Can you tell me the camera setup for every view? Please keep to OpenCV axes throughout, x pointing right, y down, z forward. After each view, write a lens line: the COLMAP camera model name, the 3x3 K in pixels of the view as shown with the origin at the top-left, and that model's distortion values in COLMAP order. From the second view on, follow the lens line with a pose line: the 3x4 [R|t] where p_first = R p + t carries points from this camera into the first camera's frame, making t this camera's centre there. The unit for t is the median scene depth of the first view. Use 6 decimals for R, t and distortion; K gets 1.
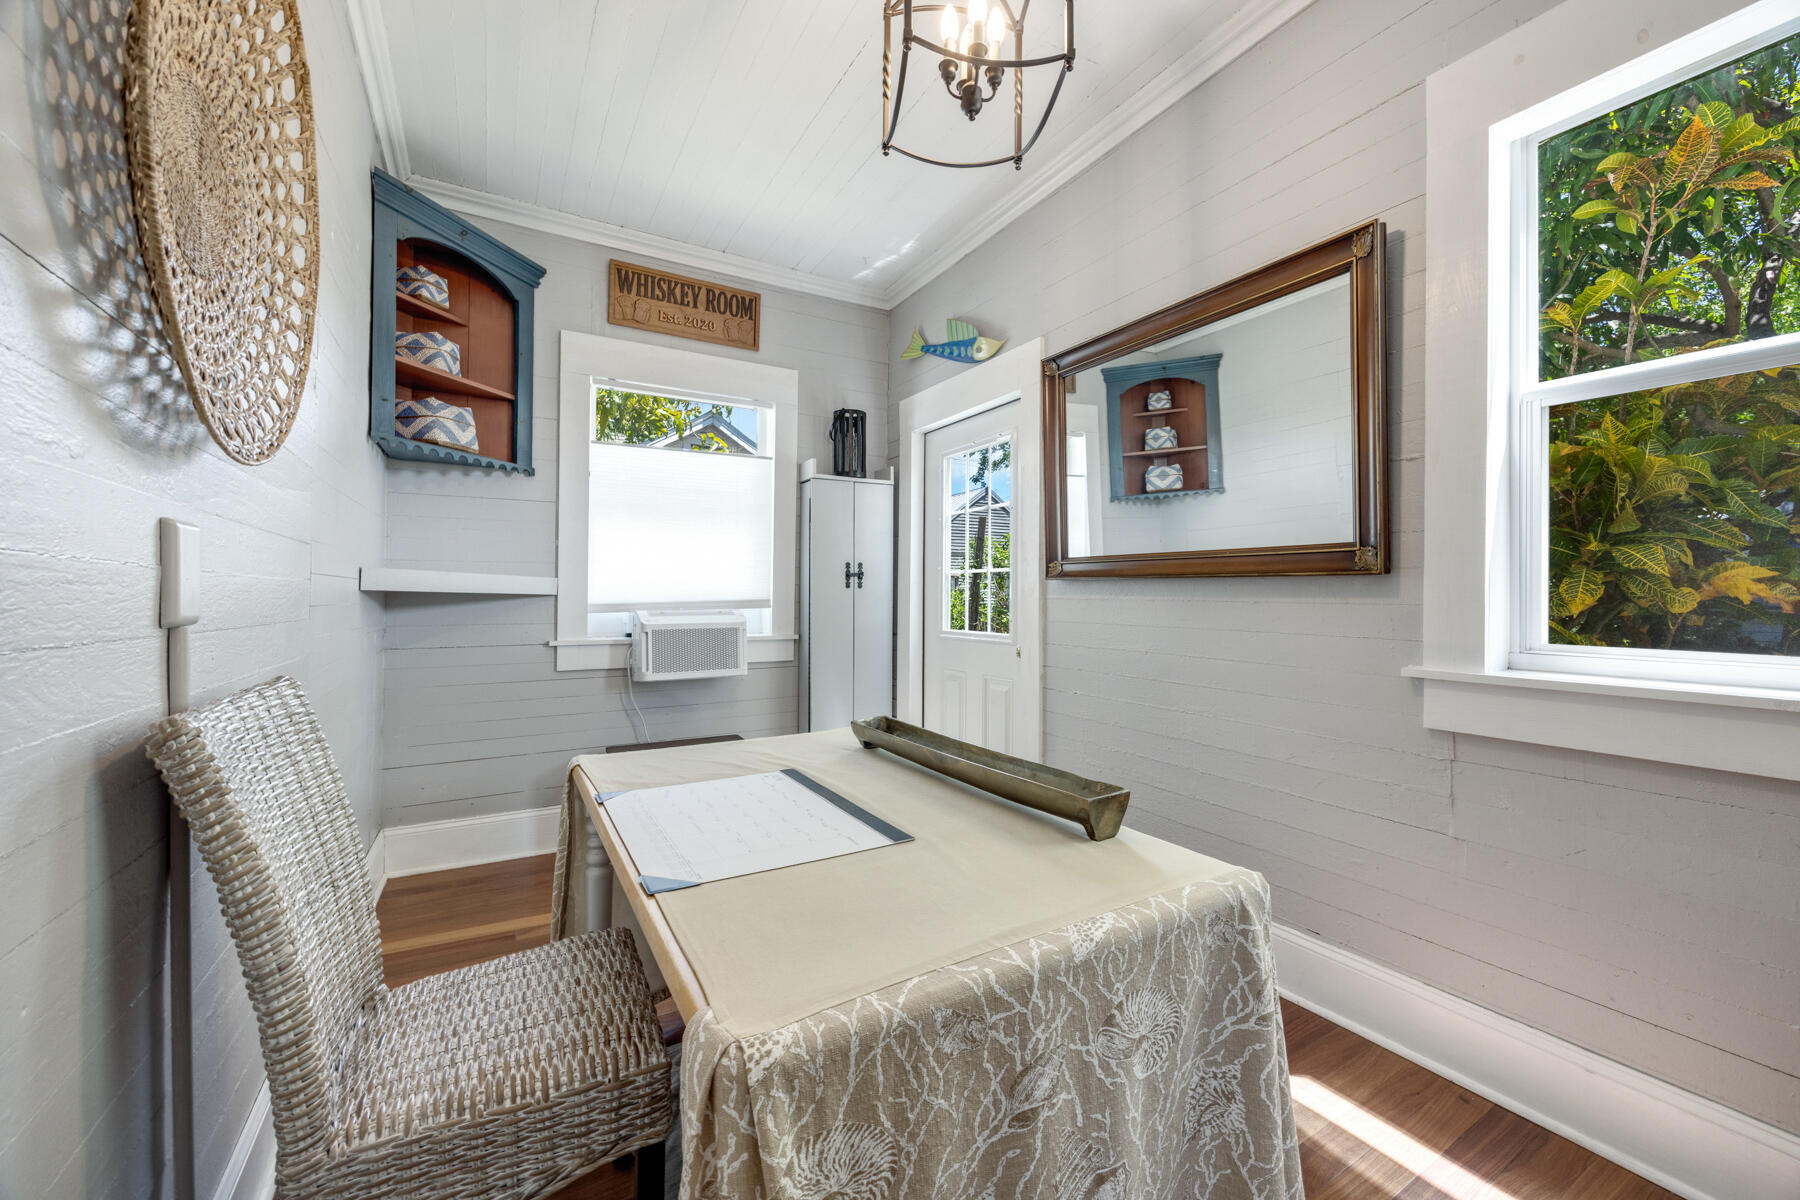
lens RADIAL K [[695.0, 0, 908.4], [0, 695.0, 592.9], [0, 0, 1]] dist [-0.004988, -0.000188]
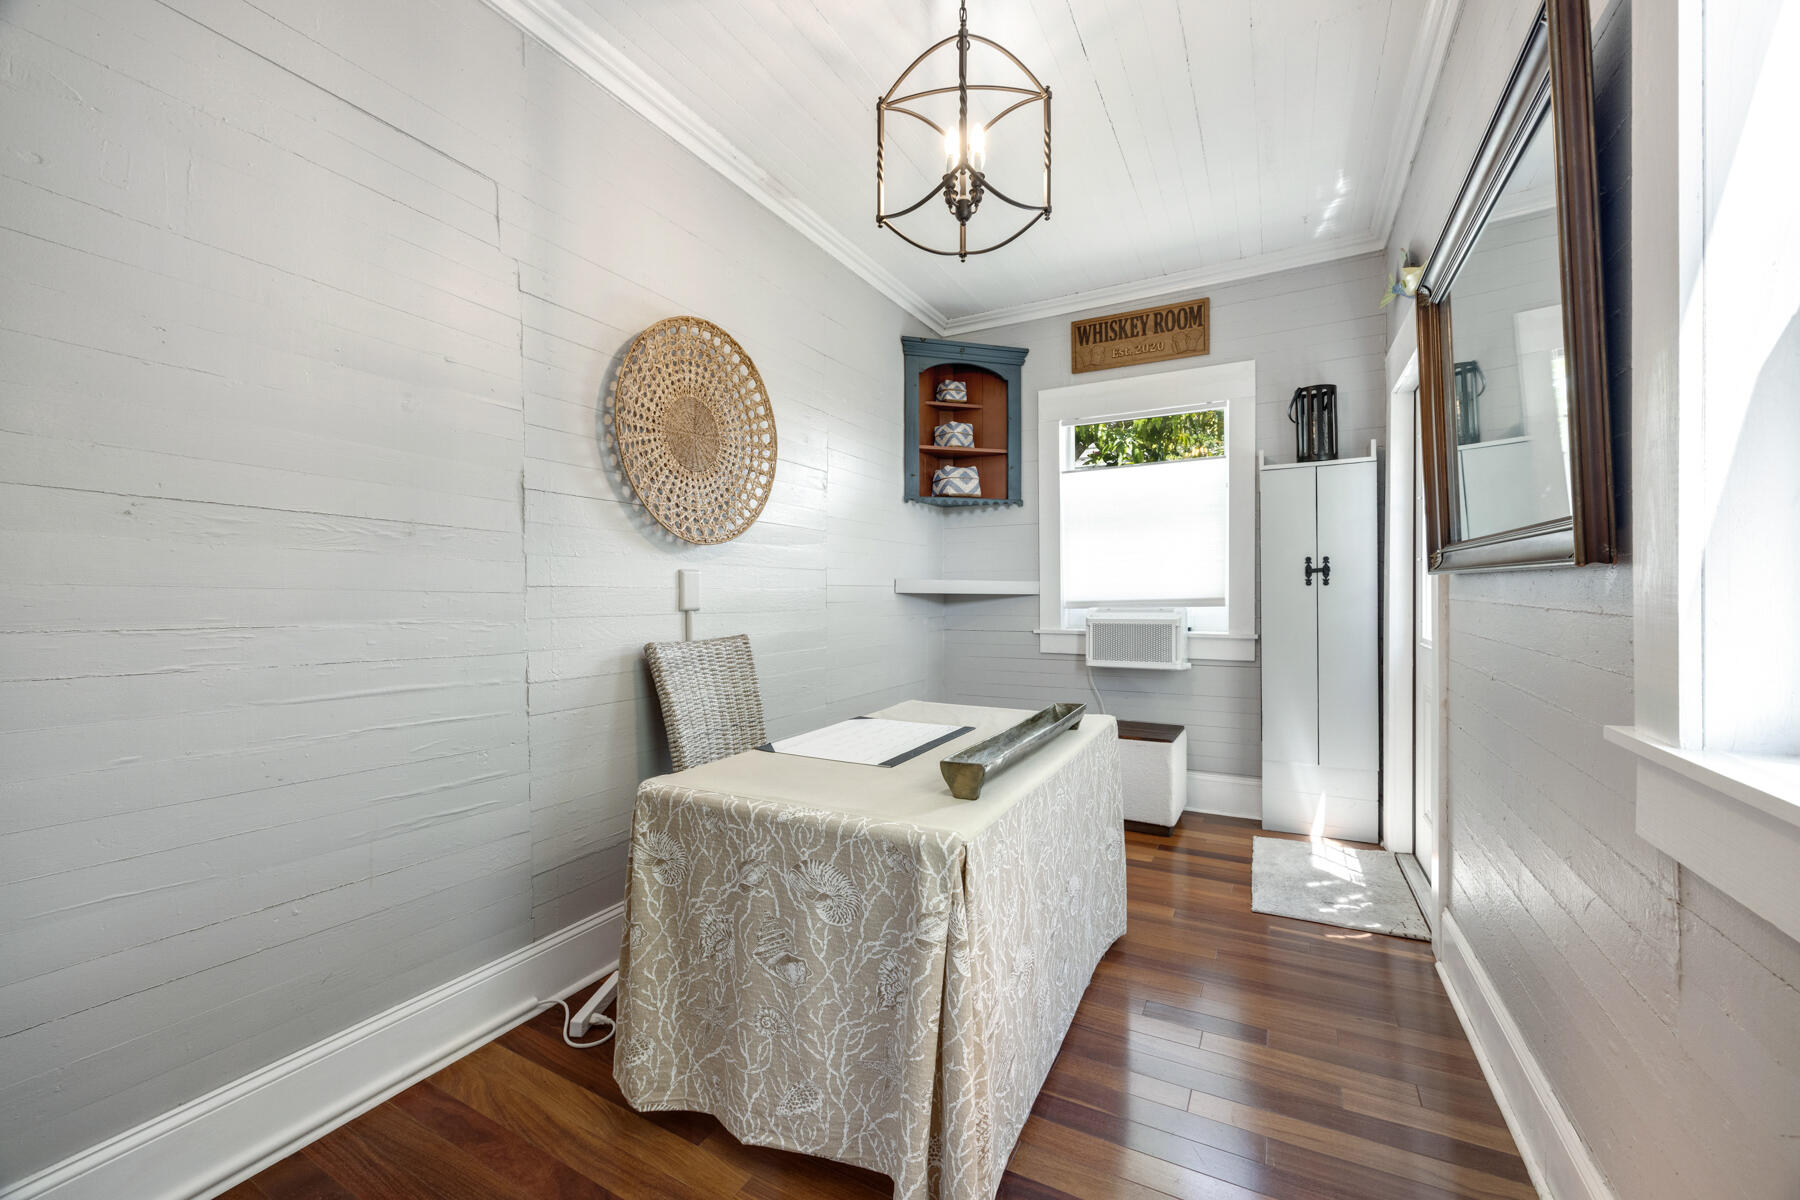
lens RADIAL K [[695.0, 0, 908.4], [0, 695.0, 592.9], [0, 0, 1]] dist [-0.004988, -0.000188]
pose [[0.523590, -0.002558, -0.851966, 0.548802], [0.009326, 0.999953, 0.002728, -0.006252], [0.851919, -0.009374, 0.523590, 0.117066]]
